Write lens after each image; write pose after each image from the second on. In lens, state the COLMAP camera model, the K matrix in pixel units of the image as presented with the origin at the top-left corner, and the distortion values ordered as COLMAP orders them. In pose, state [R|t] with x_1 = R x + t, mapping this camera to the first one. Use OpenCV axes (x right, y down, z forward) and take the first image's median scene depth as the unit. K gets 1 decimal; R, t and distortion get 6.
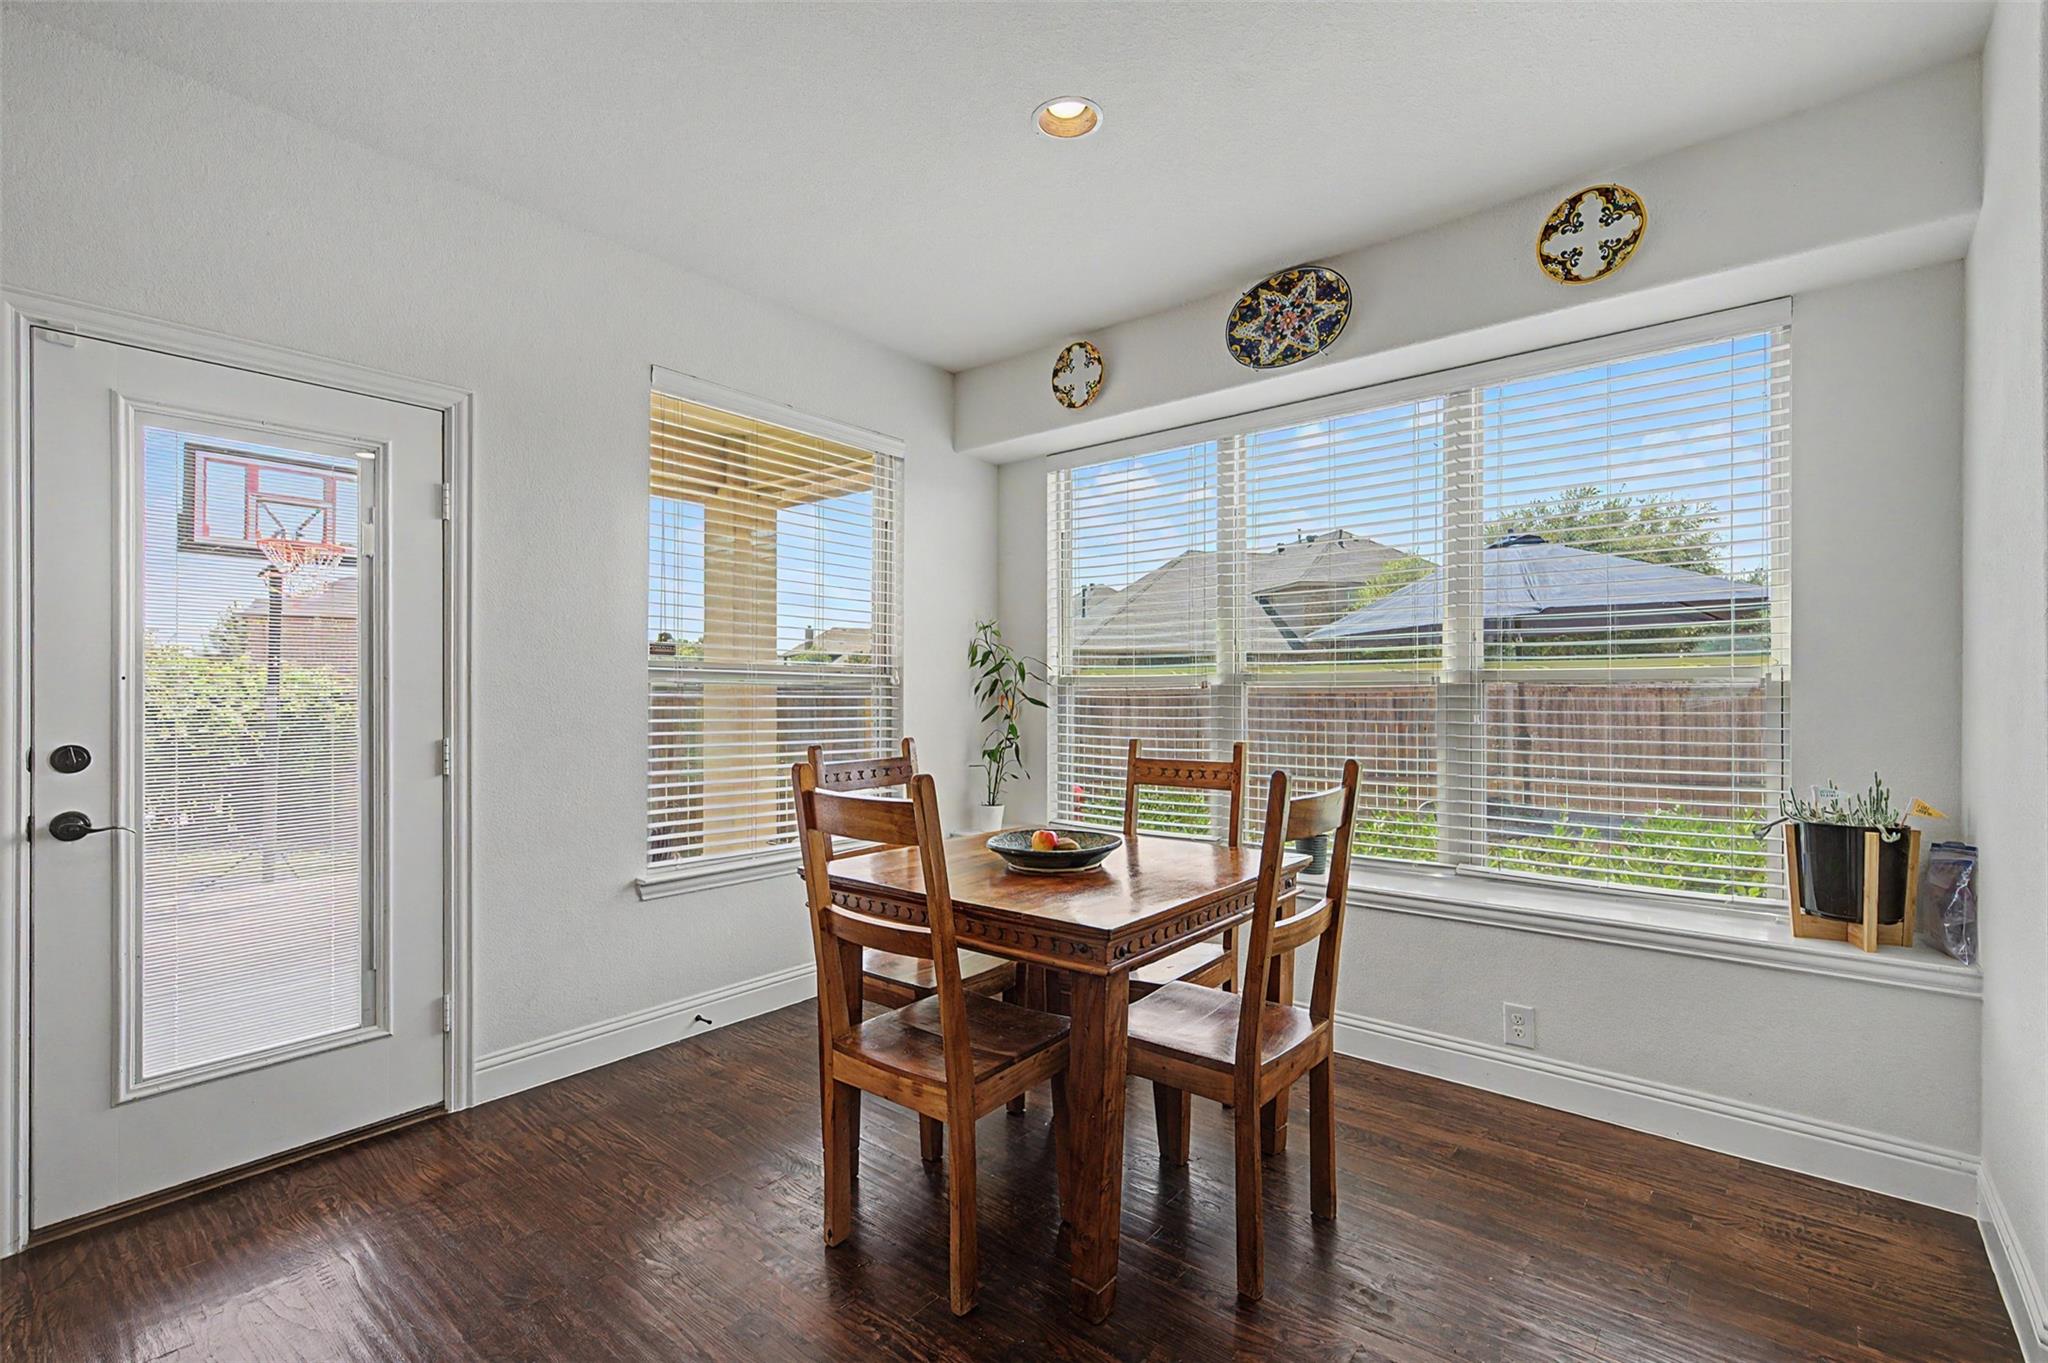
lens RADIAL K [[931.1, 0, 1028.1], [0, 931.1, 673.3], [0, 0, 1]] dist [0.004930, 0.000409]
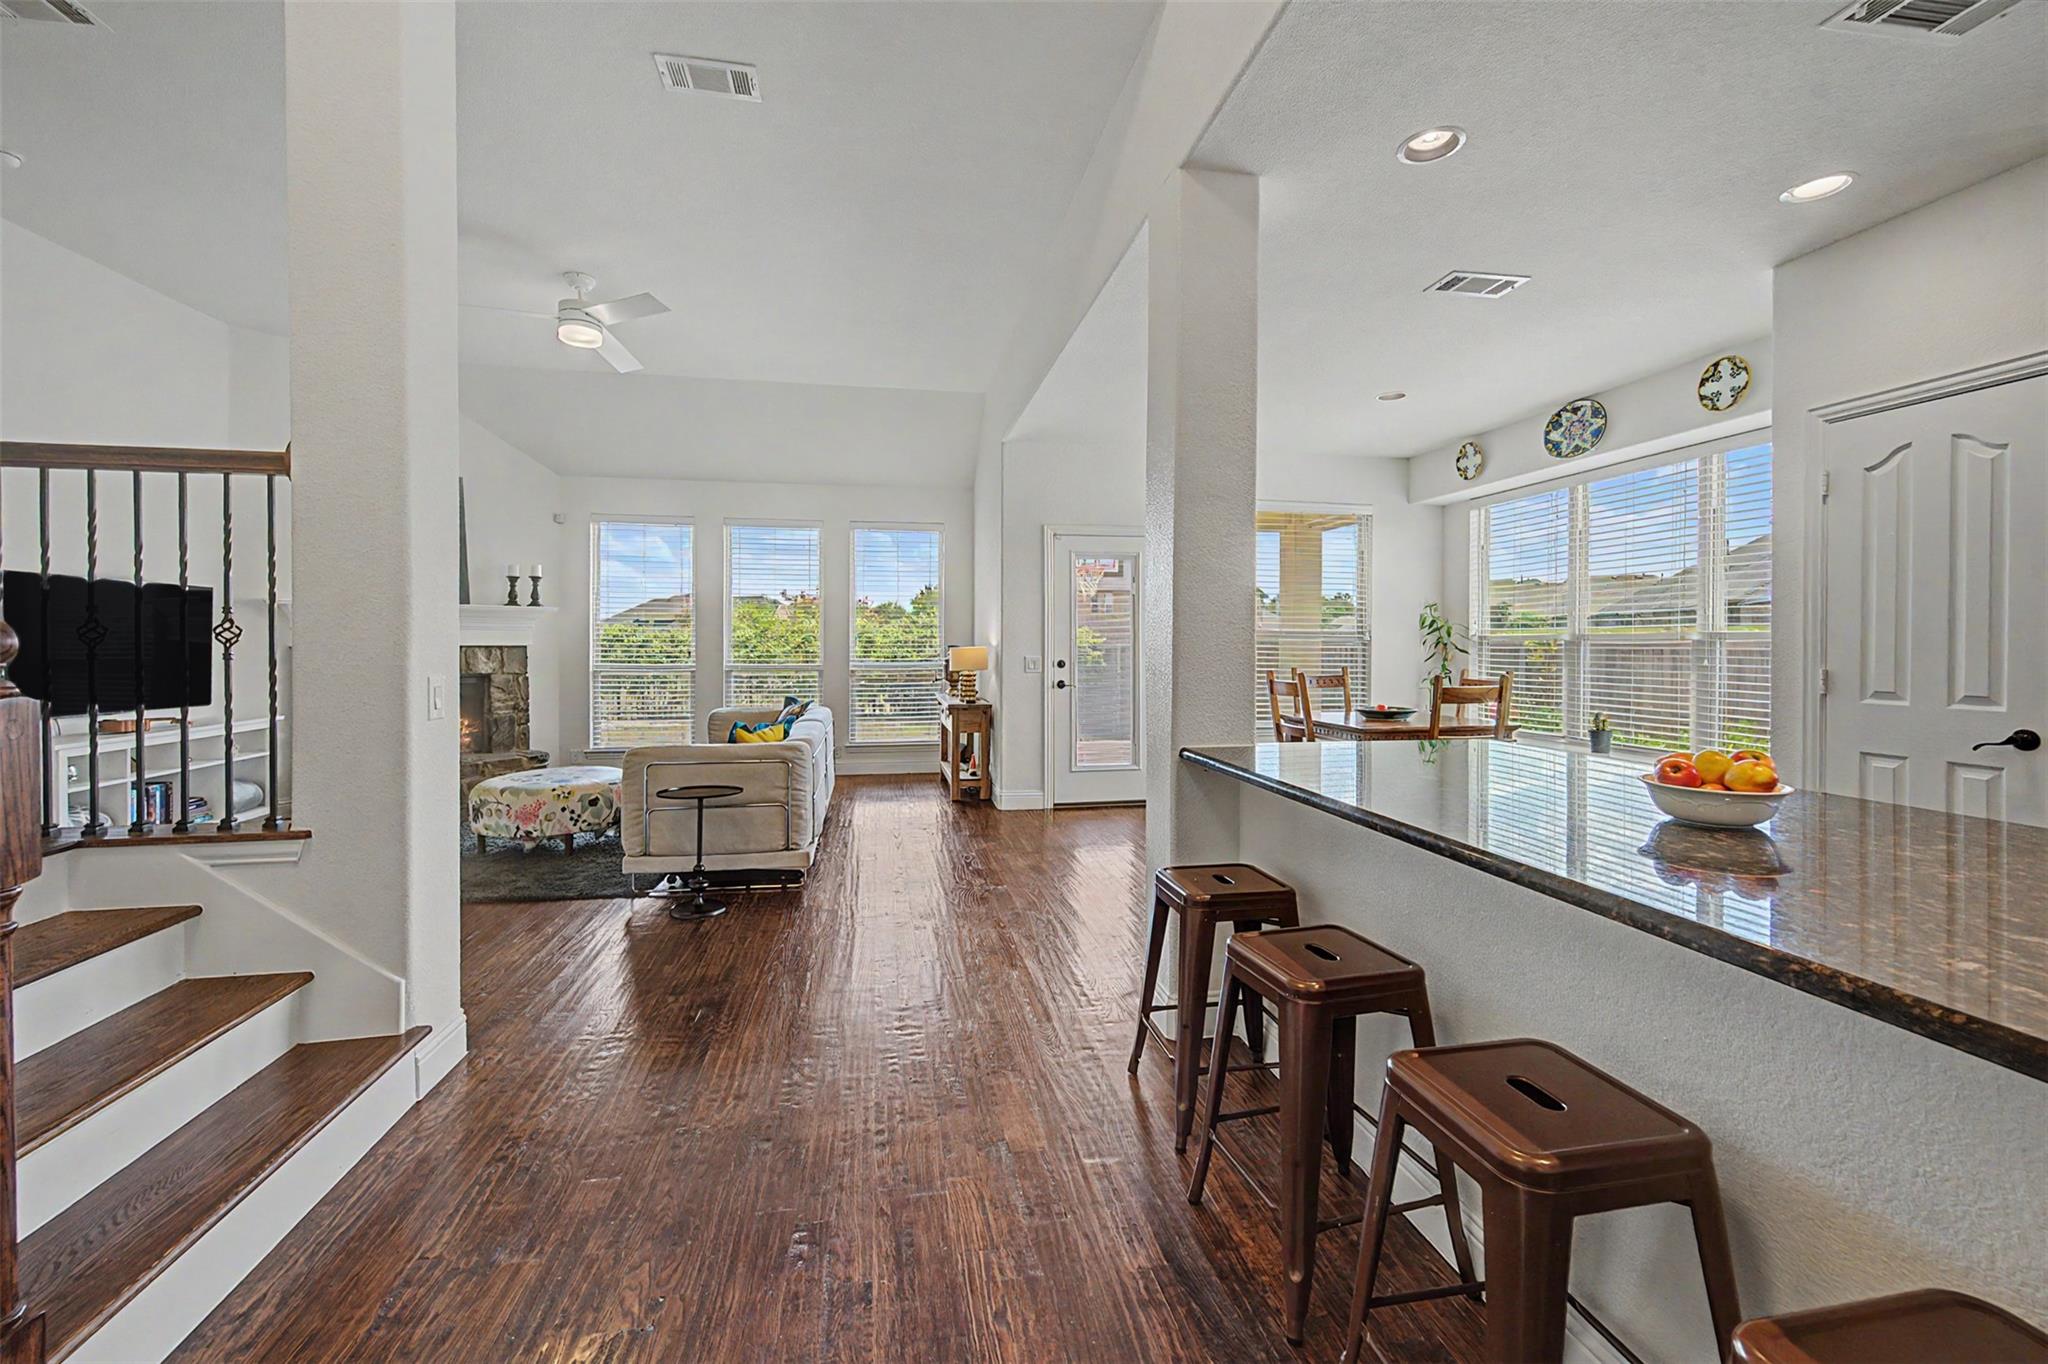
lens RADIAL K [[792.3, 0, 1024.2], [0, 792.3, 641.6], [0, 0, 1]] dist [0.000498, 0.000085]
pose [[0.758171, 0.000848, -0.652056, 0.450287], [0.011777, 0.999818, 0.014994, -0.019966], [0.651950, -0.019048, 0.758023, -0.768578]]
